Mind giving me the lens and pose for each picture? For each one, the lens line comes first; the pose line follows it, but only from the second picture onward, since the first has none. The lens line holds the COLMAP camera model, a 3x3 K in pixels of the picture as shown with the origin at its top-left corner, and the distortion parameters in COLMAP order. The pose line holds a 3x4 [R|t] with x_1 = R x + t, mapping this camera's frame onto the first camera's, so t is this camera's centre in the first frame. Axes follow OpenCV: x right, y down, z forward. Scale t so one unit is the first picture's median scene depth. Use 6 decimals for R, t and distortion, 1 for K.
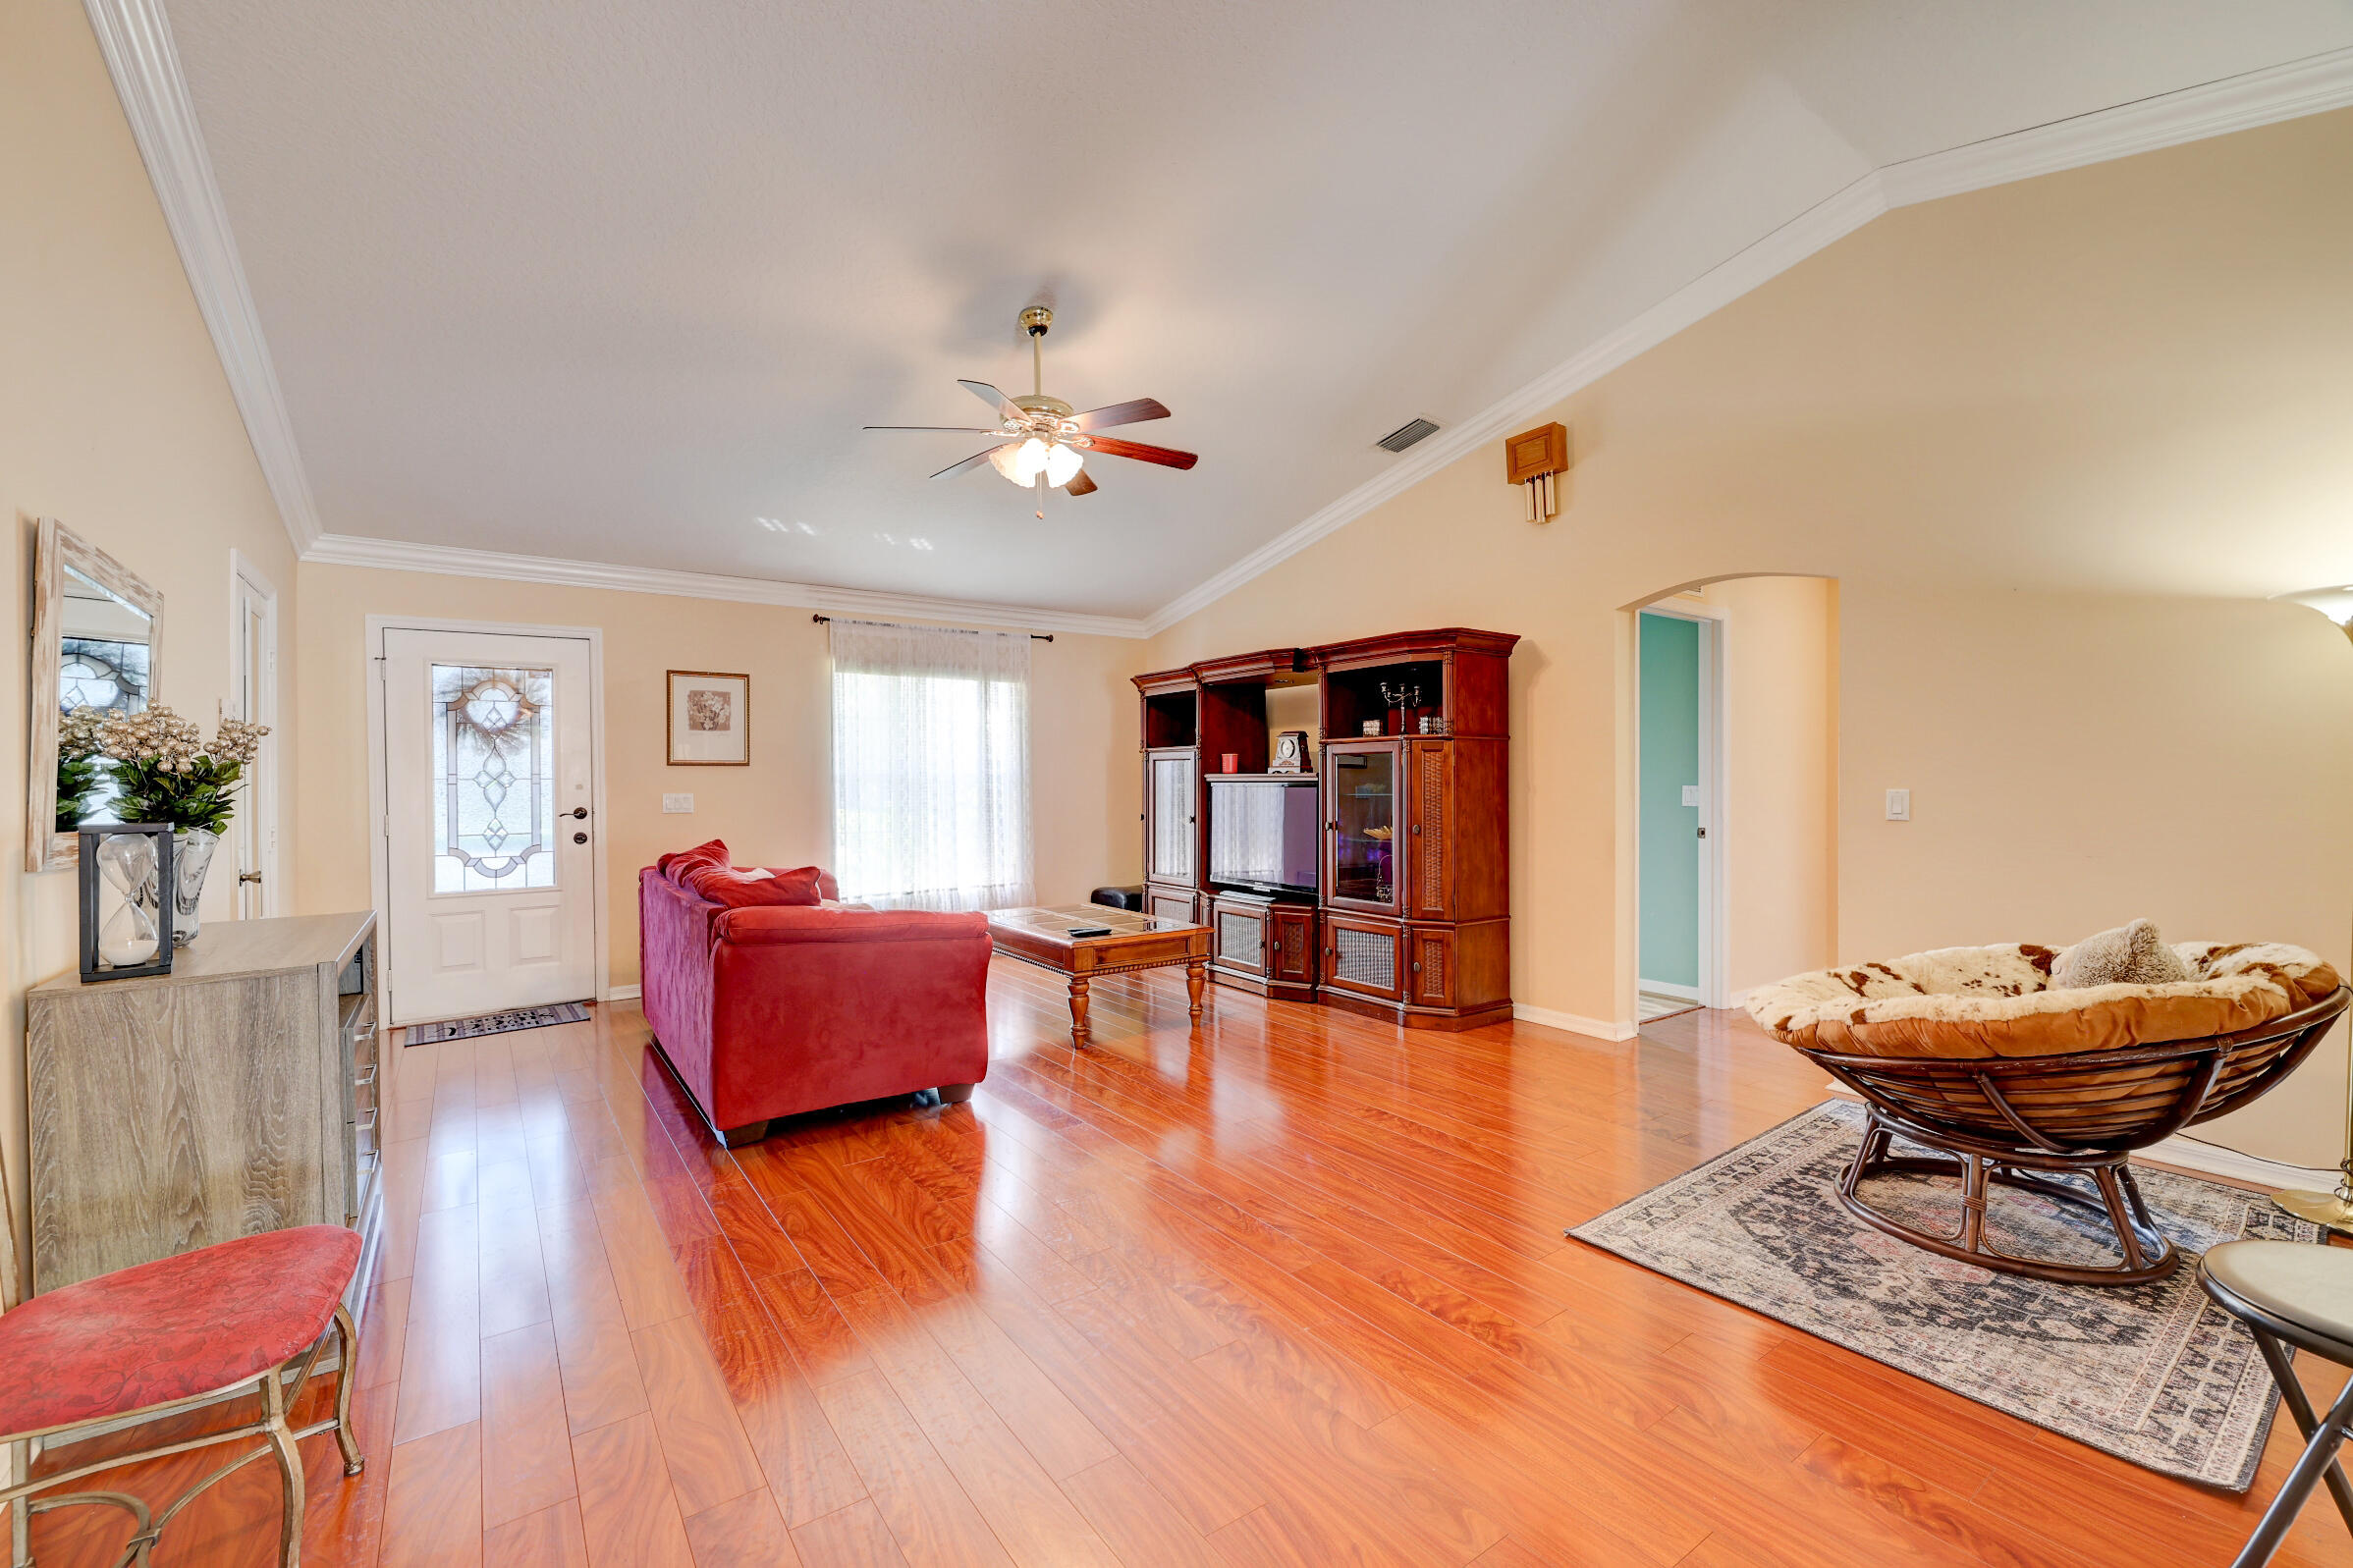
lens RADIAL K [[978.4, 0, 1166.9], [0, 978.4, 787.2], [0, 0, 1]] dist [-0.002323, 0.000066]
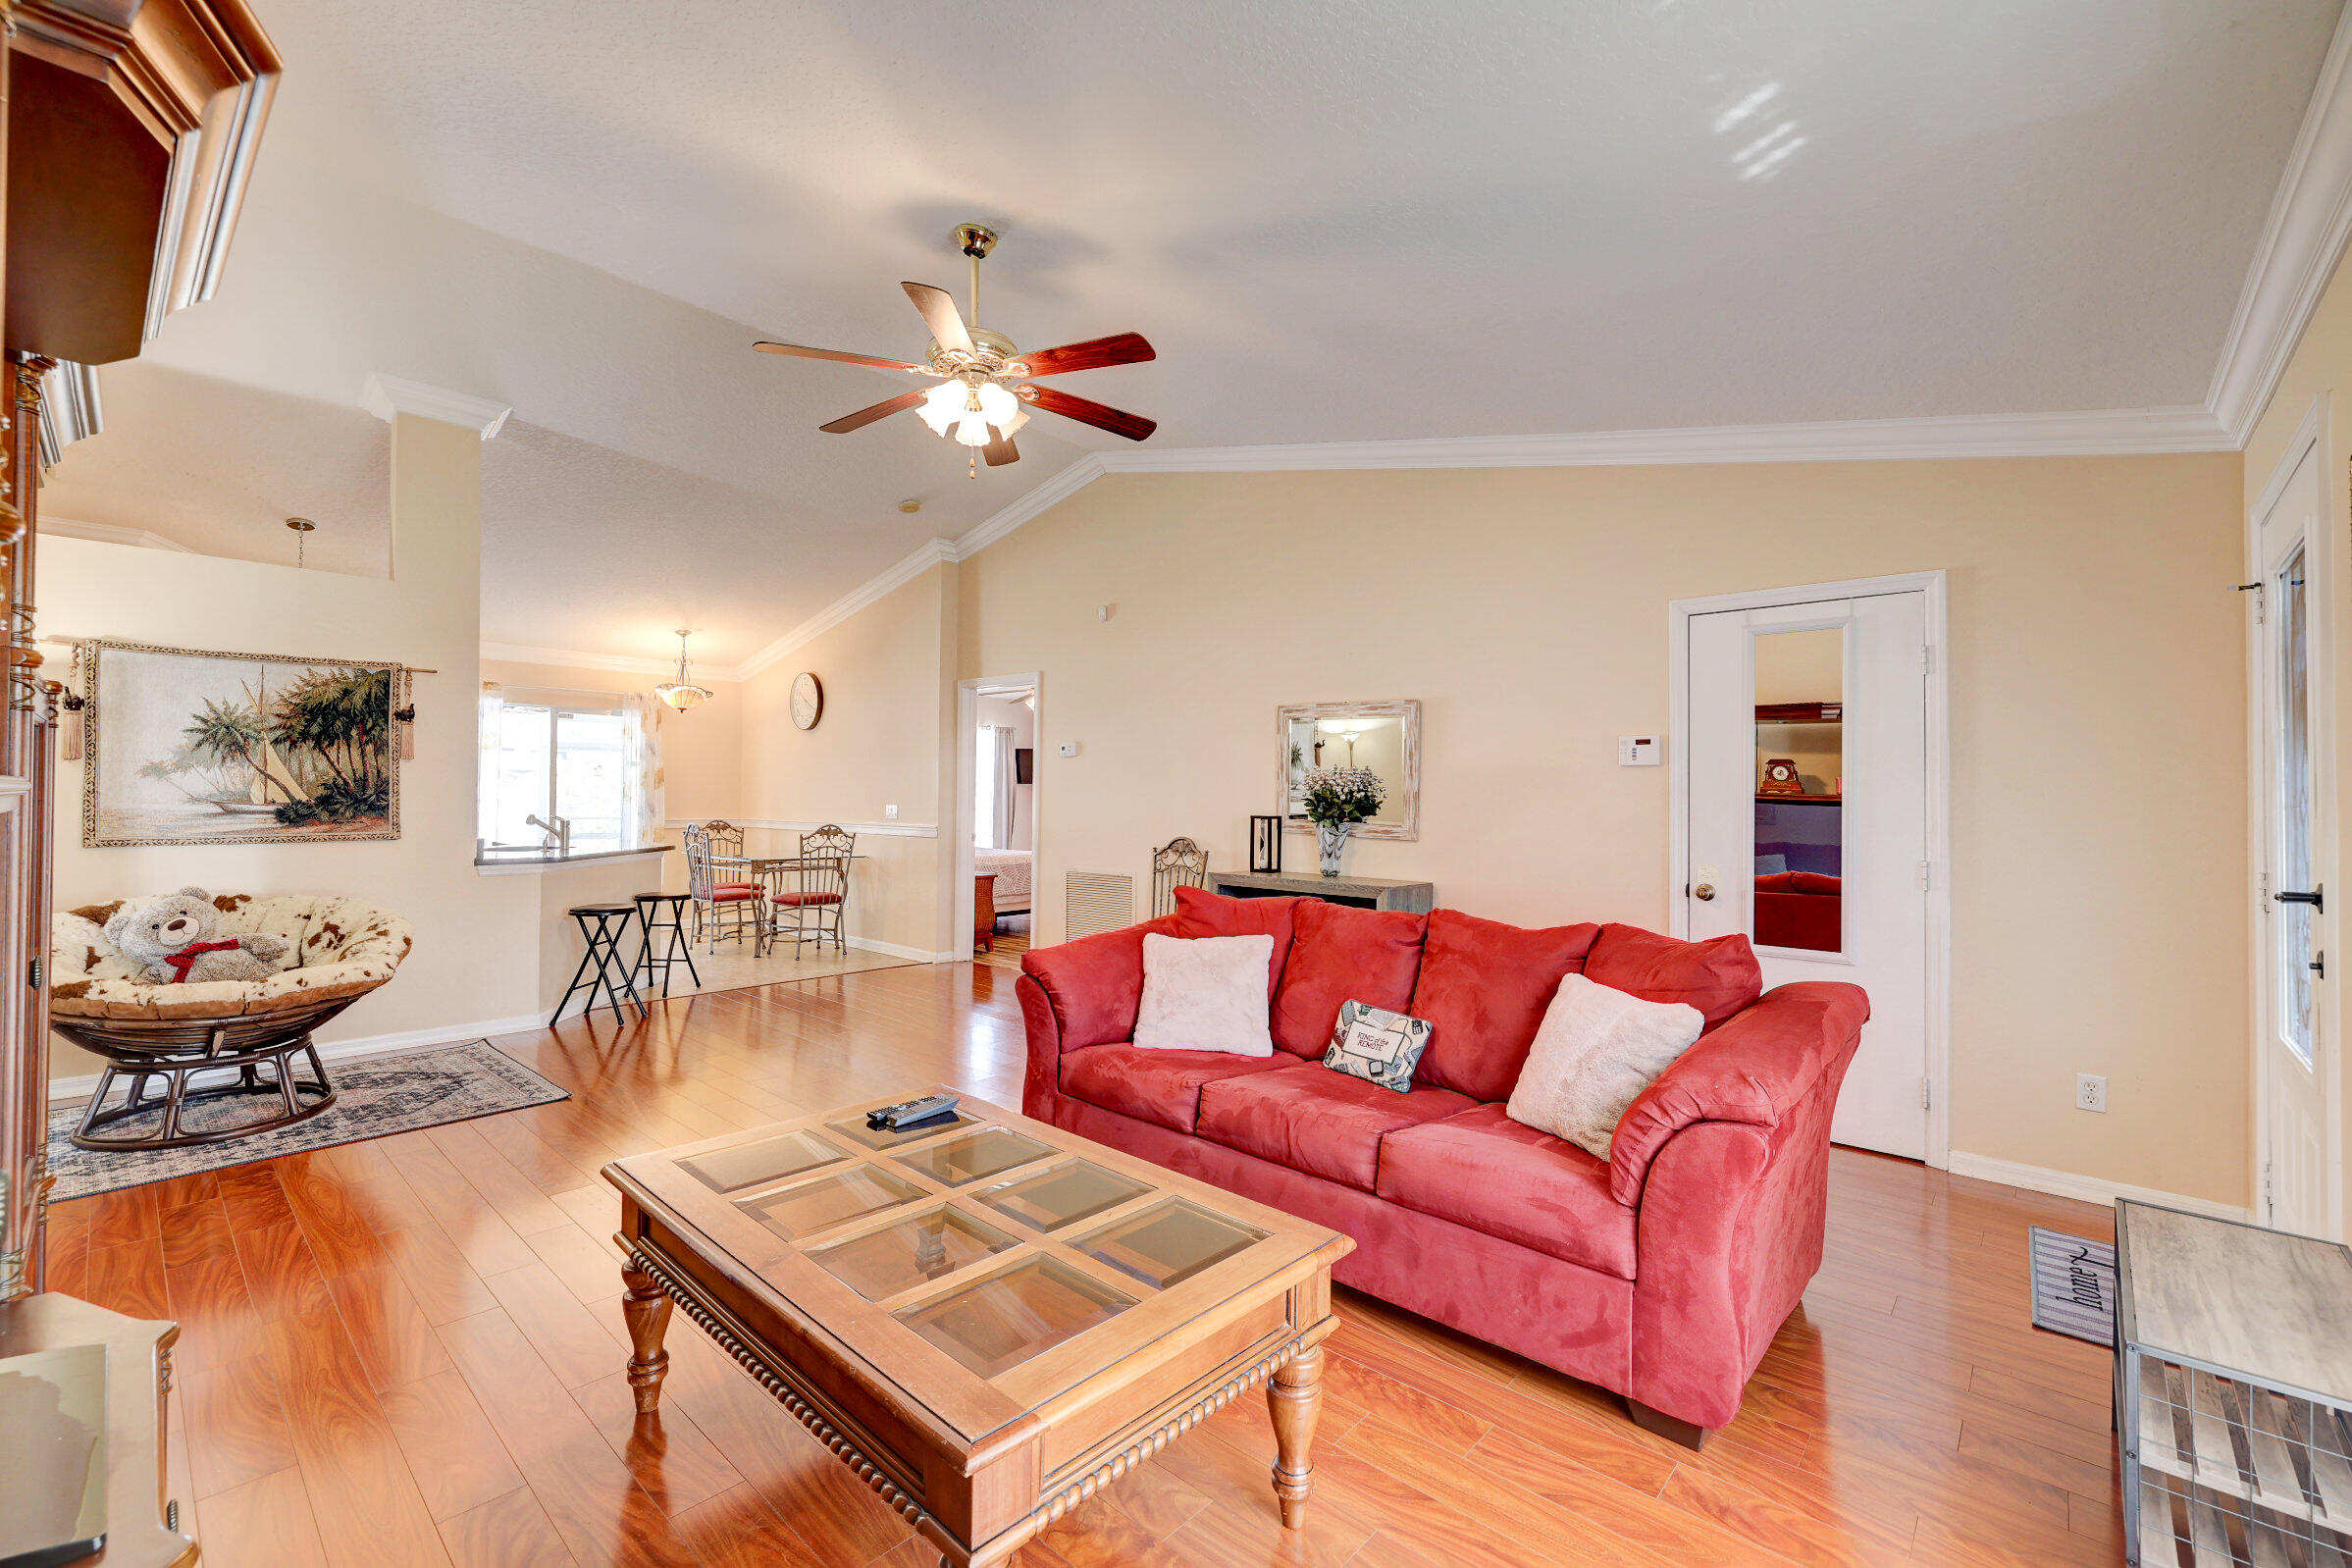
lens RADIAL K [[978.1, 0, 1164.7], [0, 978.1, 781.5], [0, 0, 1]] dist [-0.002323, 0.000066]
pose [[-0.978382, -0.005825, -0.206725, -0.215216], [-0.004570, 0.999968, -0.006545, -0.031791], [0.206757, -0.005458, -0.978377, 3.209566]]
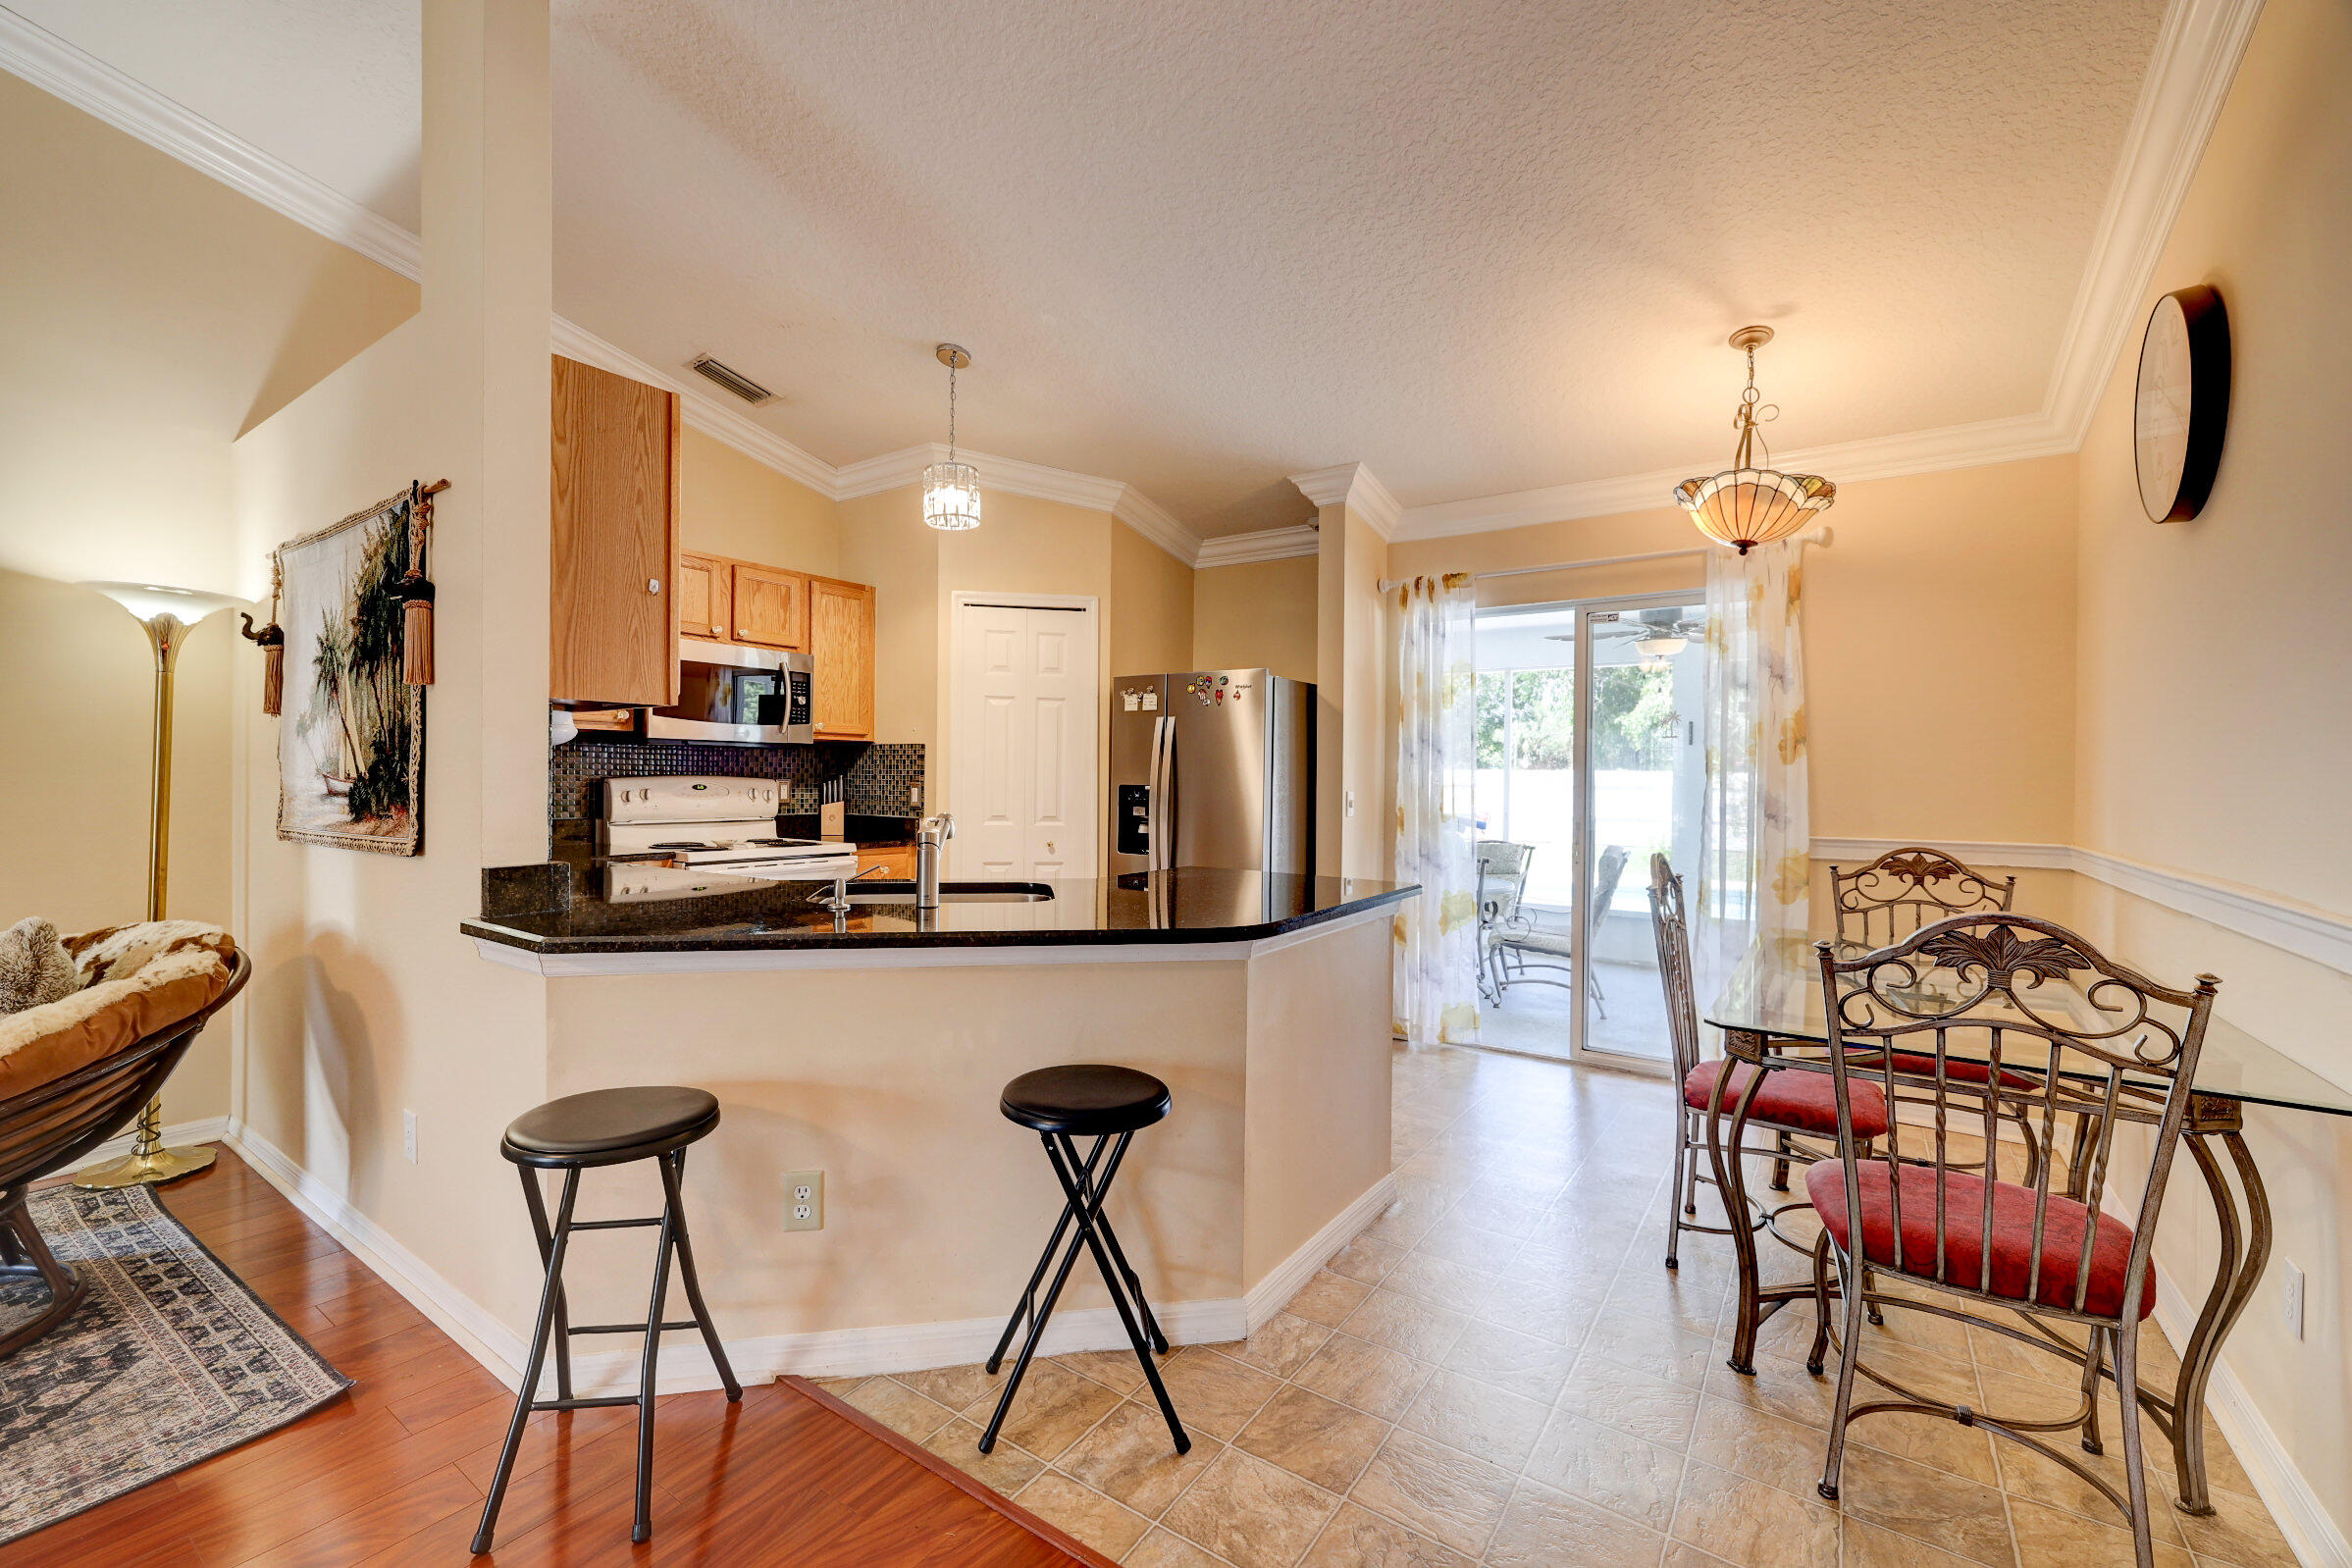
lens RADIAL K [[978.1, 0, 1154.5], [0, 978.1, 778.3], [0, 0, 1]] dist [-0.002323, 0.000066]
pose [[-0.331722, -0.001470, 0.943376, -0.218483], [0.000768, 0.999998, 0.001829, 0.006869], [-0.943377, 0.001331, -0.331720, 0.366753]]
